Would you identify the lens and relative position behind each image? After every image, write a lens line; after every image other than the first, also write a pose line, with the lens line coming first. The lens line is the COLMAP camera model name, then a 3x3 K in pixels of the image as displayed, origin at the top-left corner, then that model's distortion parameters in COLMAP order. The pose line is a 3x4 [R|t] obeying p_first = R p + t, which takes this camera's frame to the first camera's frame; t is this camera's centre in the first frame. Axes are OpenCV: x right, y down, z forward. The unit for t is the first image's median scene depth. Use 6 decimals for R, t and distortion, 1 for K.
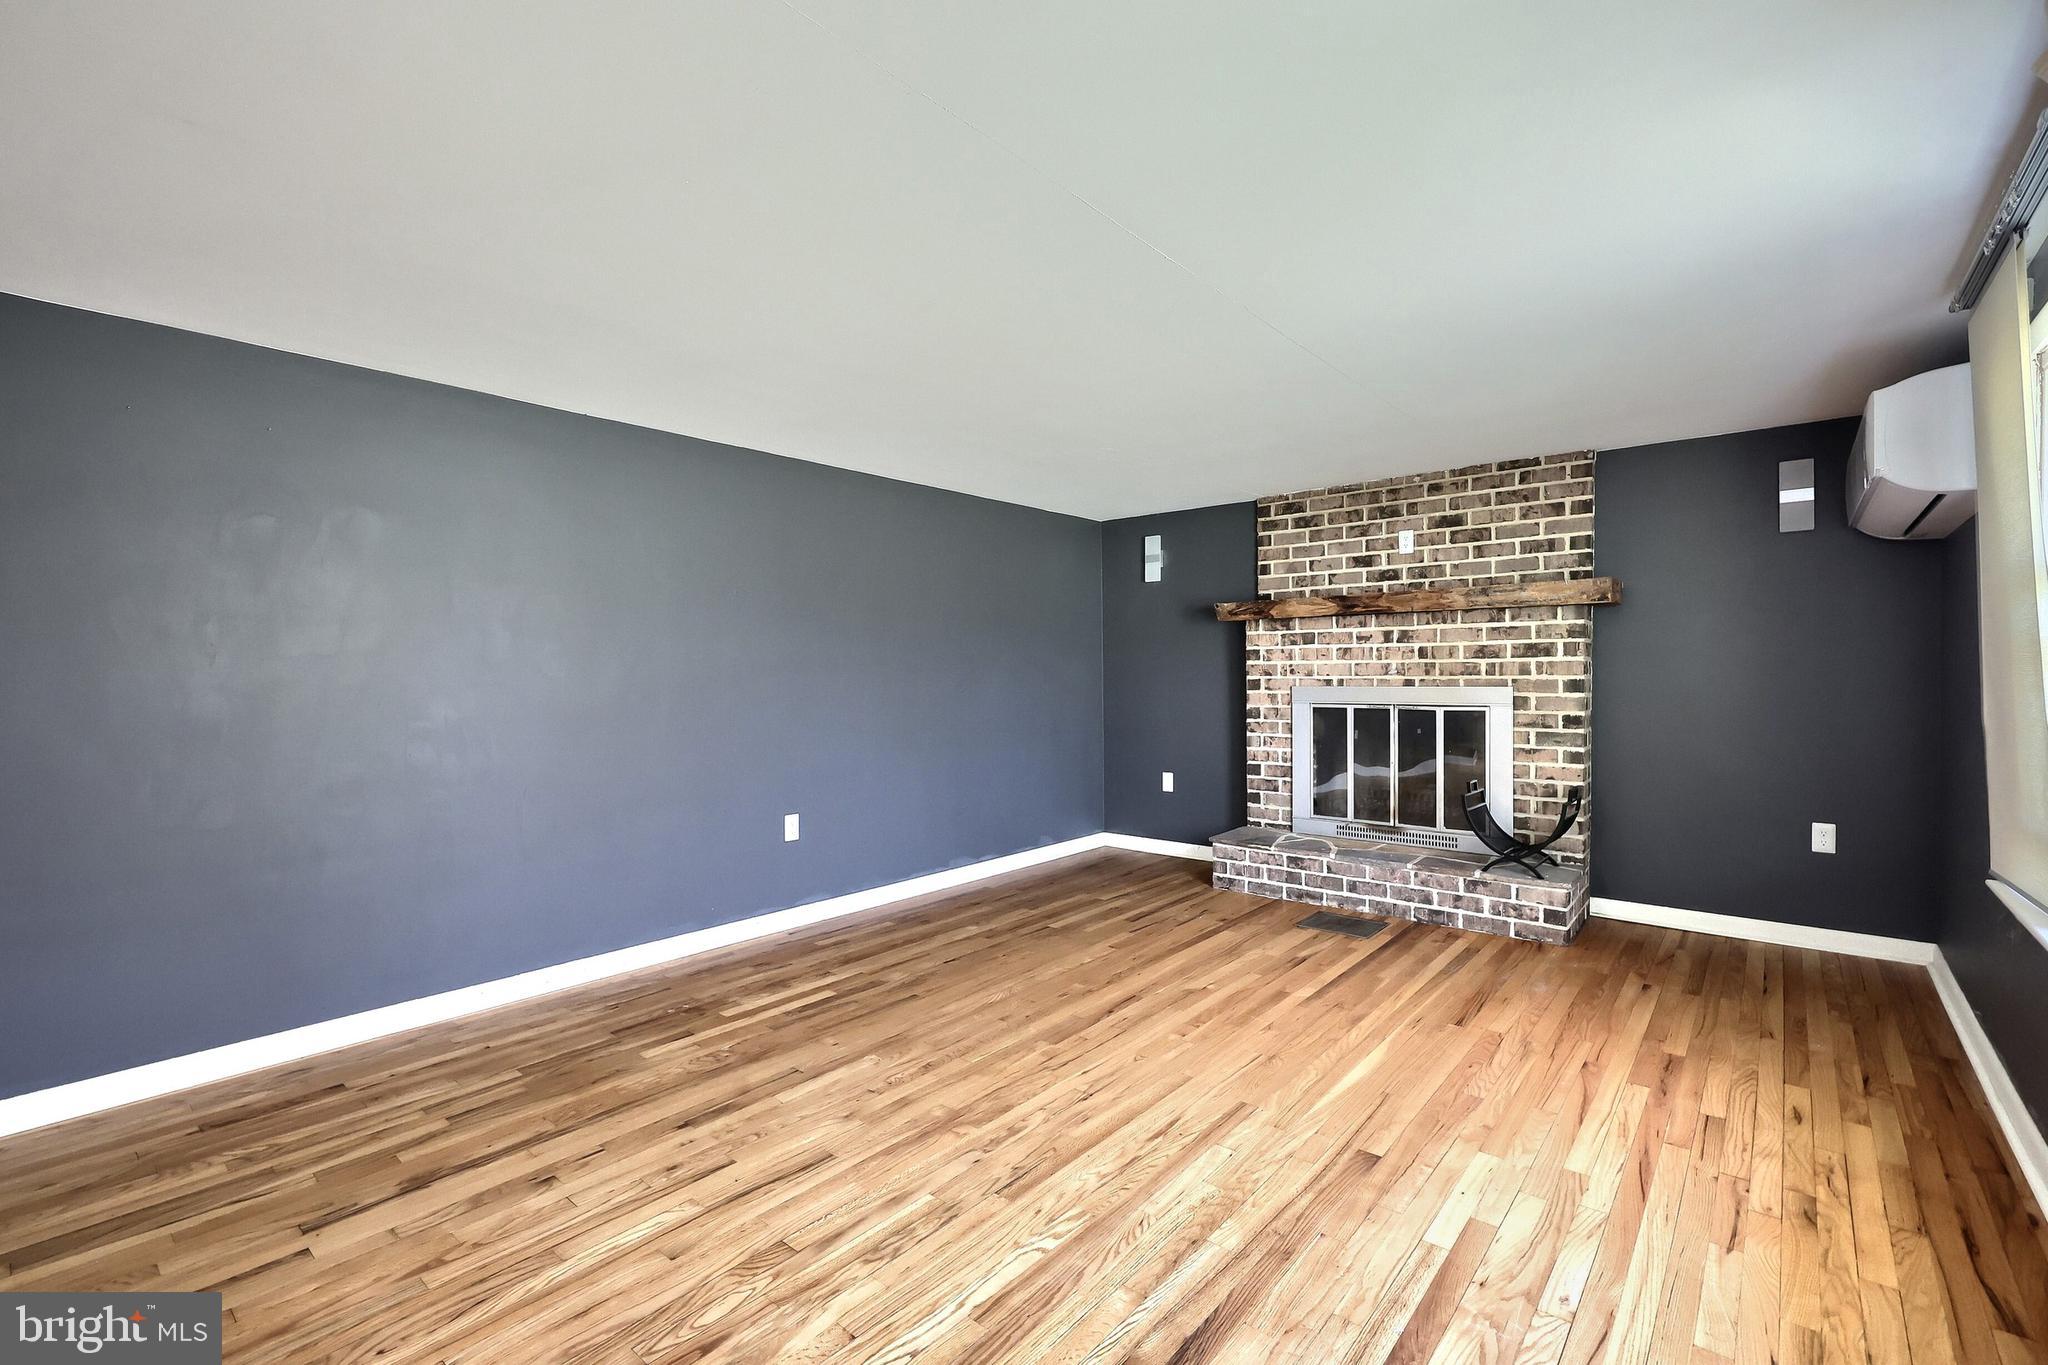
lens RADIAL K [[907.4, 0, 1024.0], [0, 907.4, 682.5], [0, 0, 1]] dist [-0.000399, 0.000321]
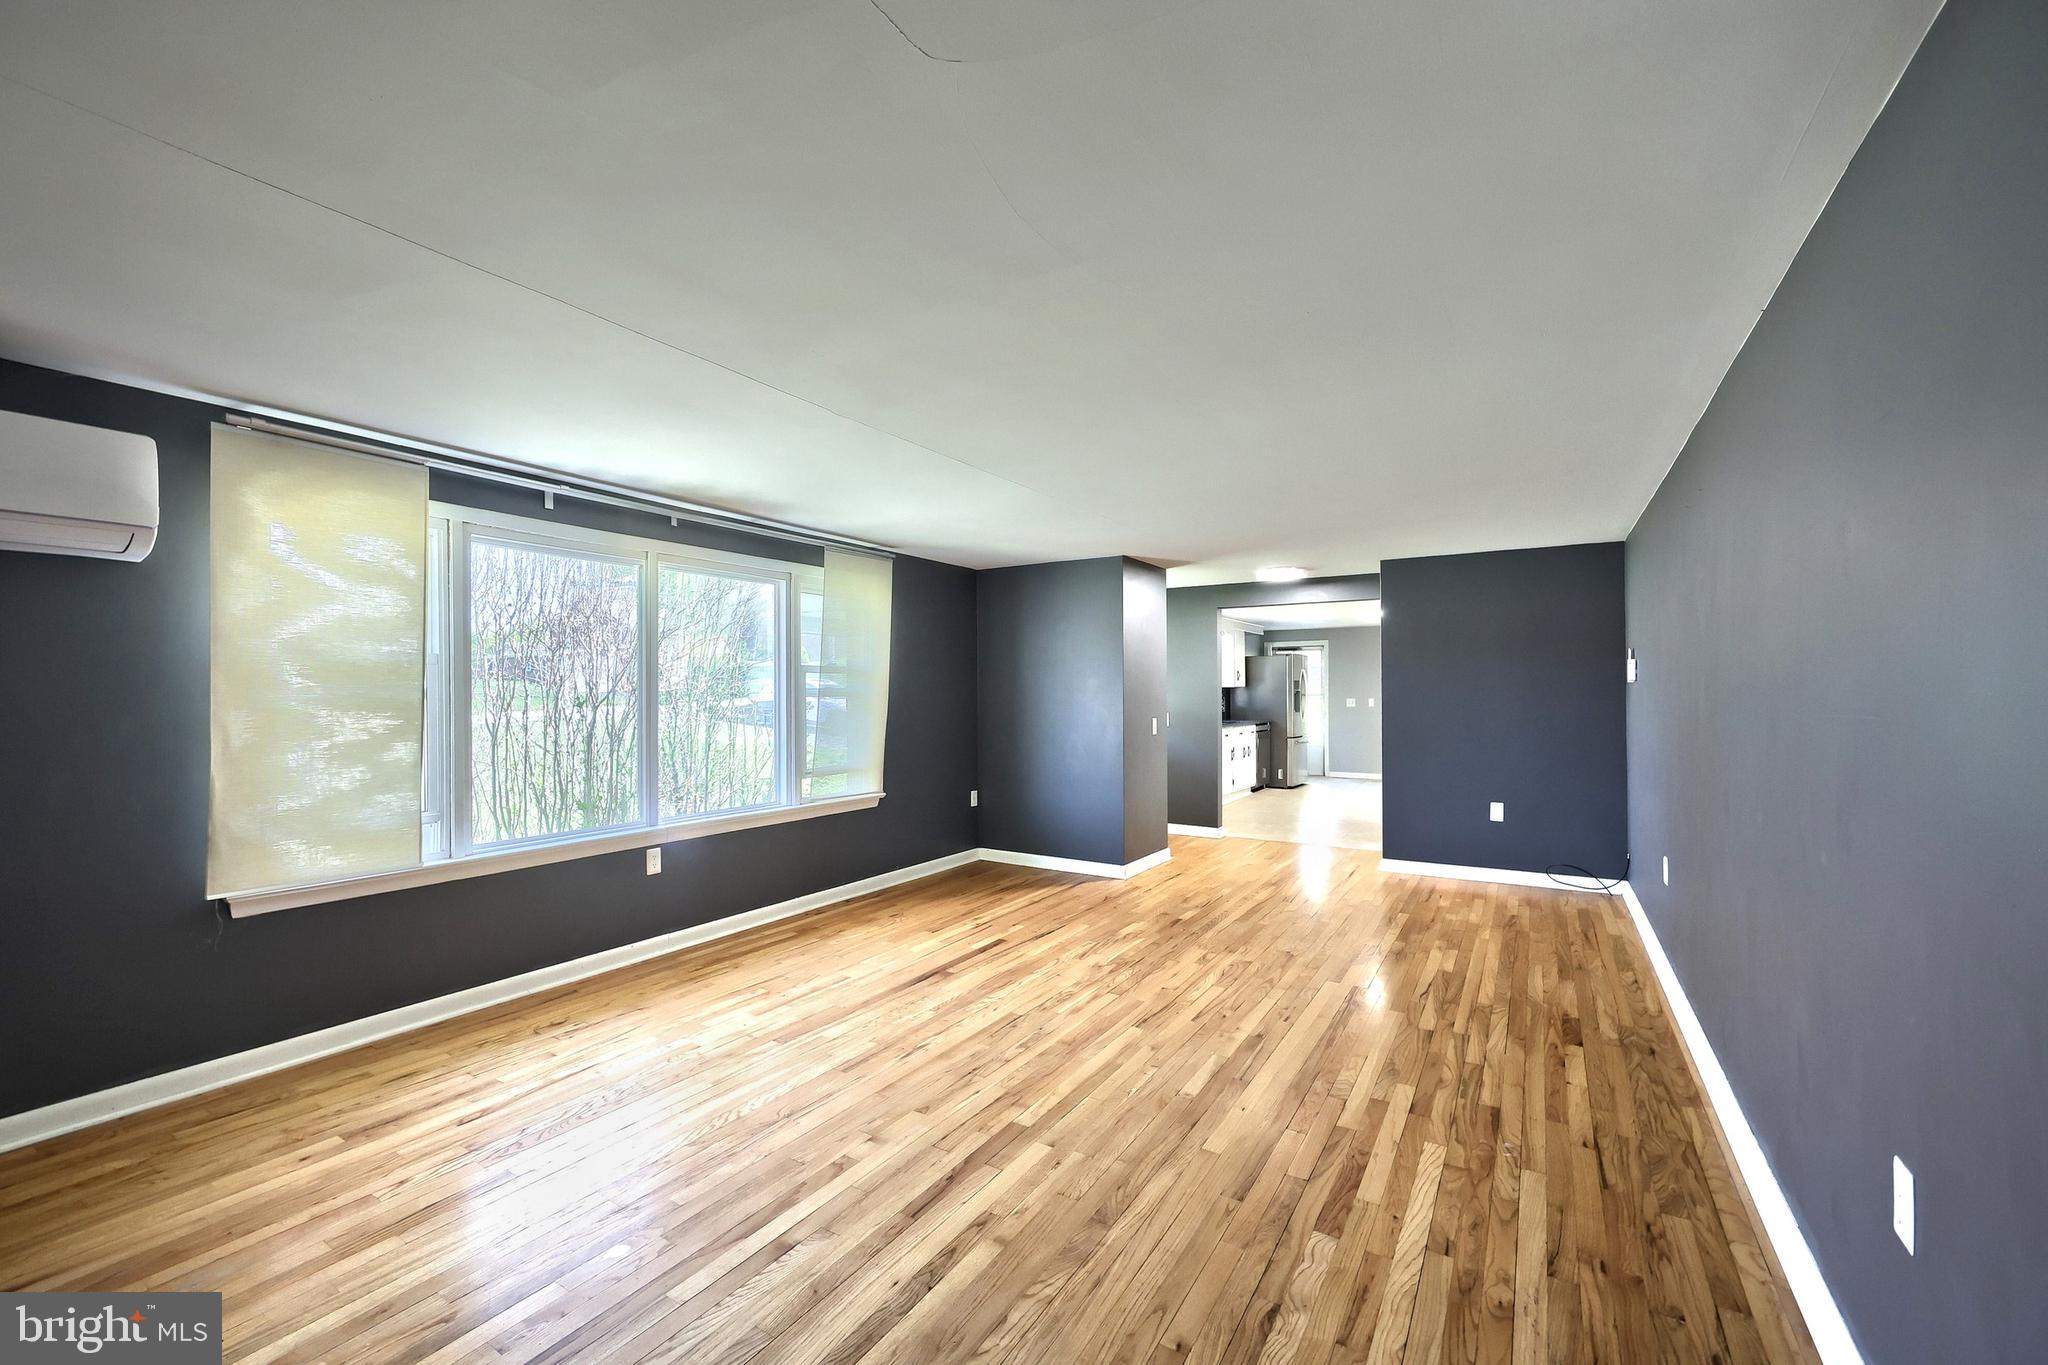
lens RADIAL K [[821.5, 0, 1014.9], [0, 821.5, 684.3], [0, 0, 1]] dist [-0.002478, -0.000015]
pose [[-0.986251, 0.007291, -0.165093, 0.108998], [0.007221, 0.999973, 0.001026, -0.030537], [0.165096, -0.000181, -0.986277, 1.185124]]
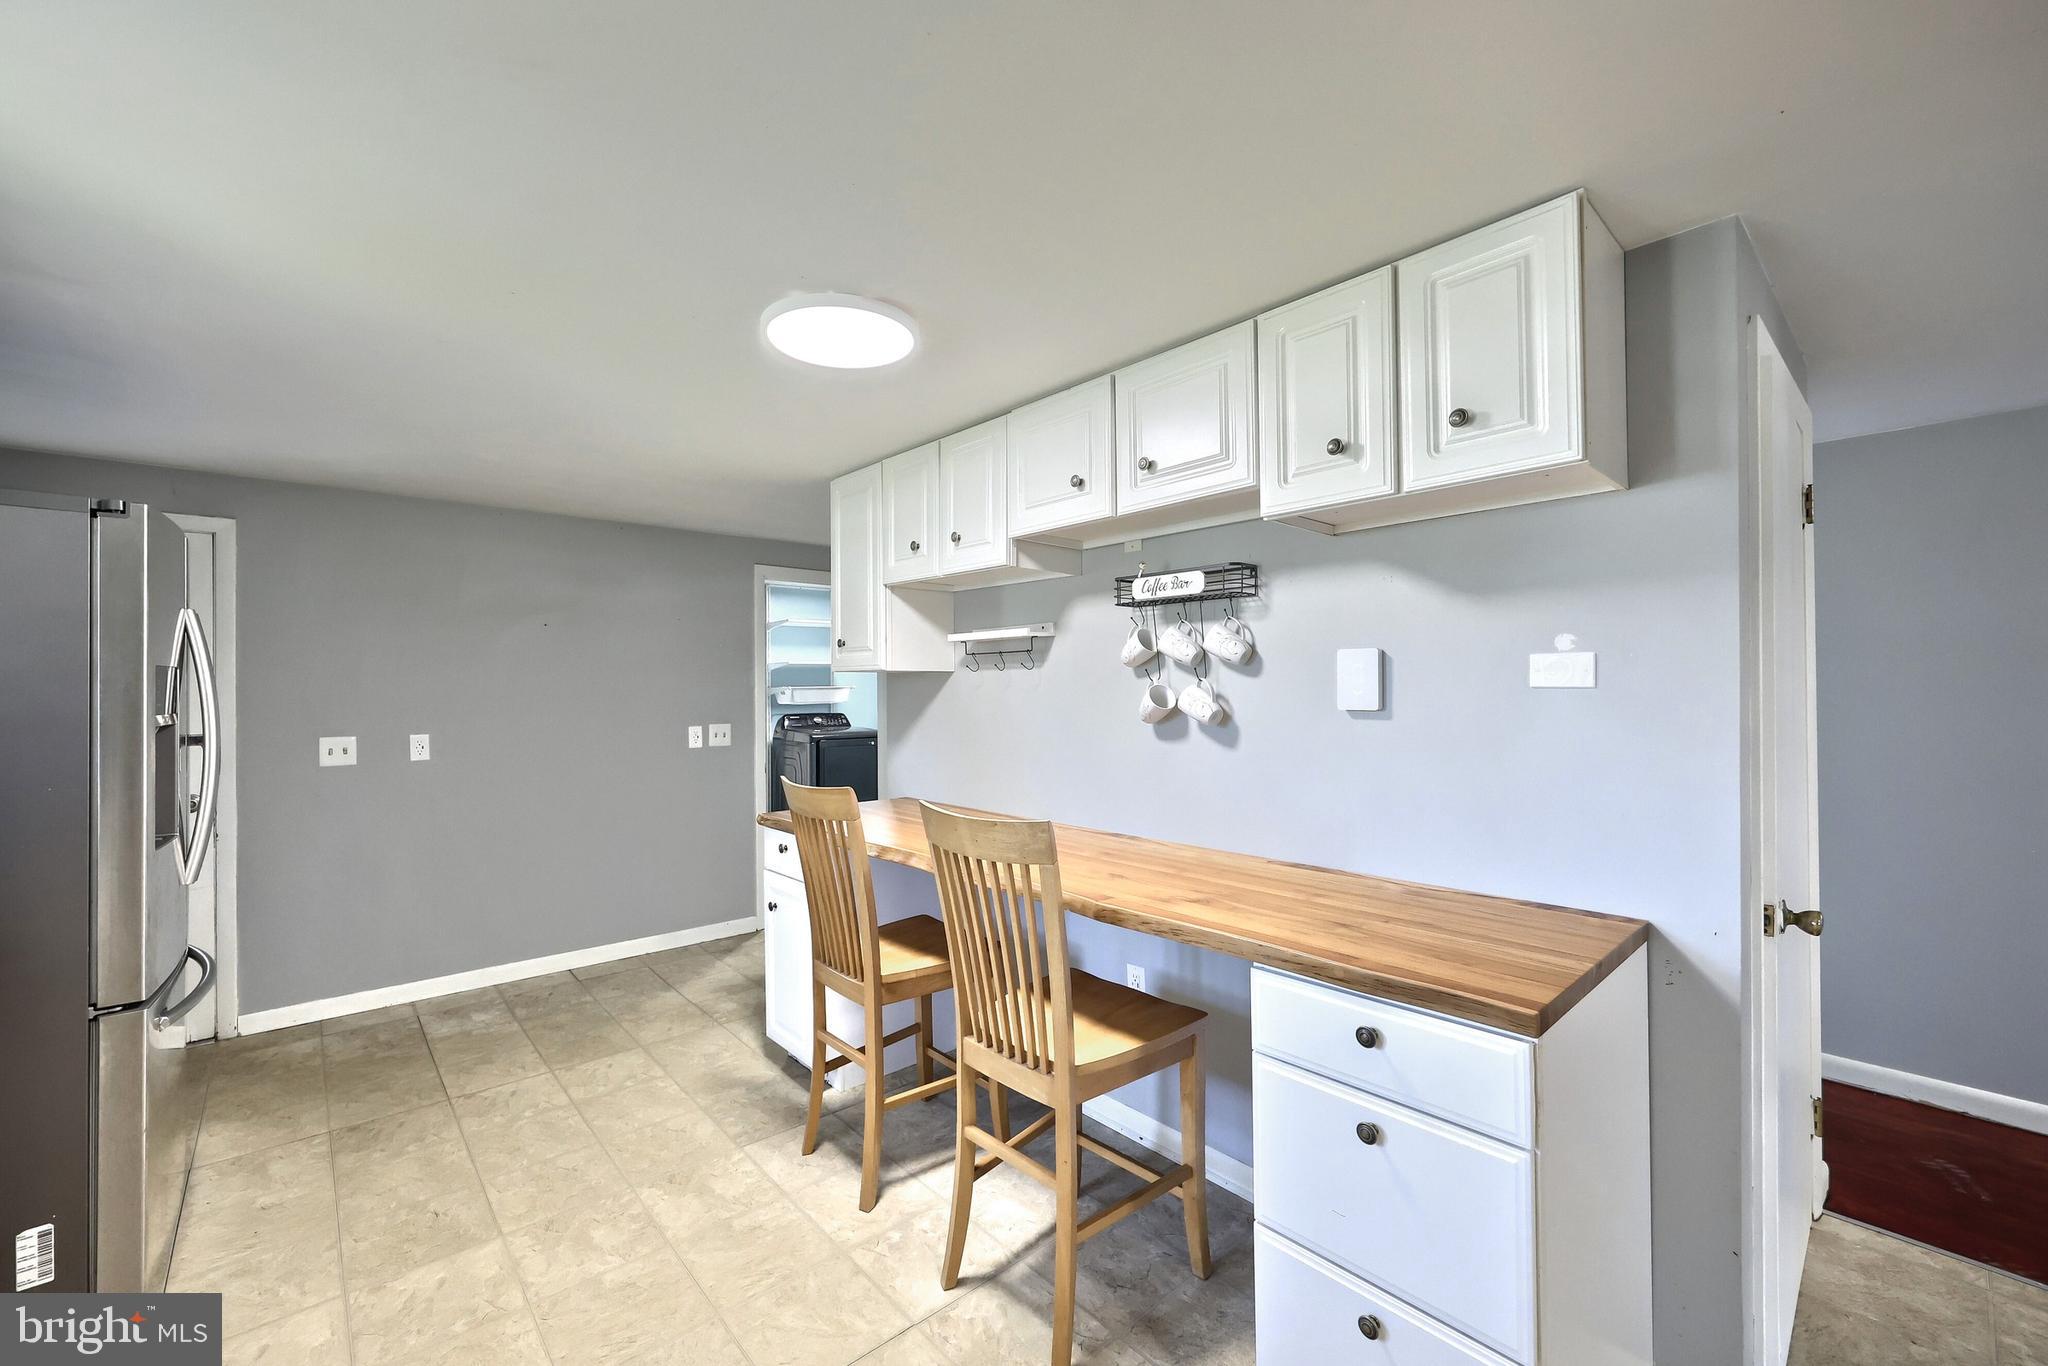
lens RADIAL K [[821.5, 0, 1014.9], [0, 821.5, 684.8], [0, 0, 1]] dist [-0.002478, -0.000015]
pose [[-0.115464, 0.003084, -0.993307, -0.720808], [-0.004211, 0.999985, 0.003594, -0.026882], [0.993303, 0.004598, -0.115449, -0.544240]]
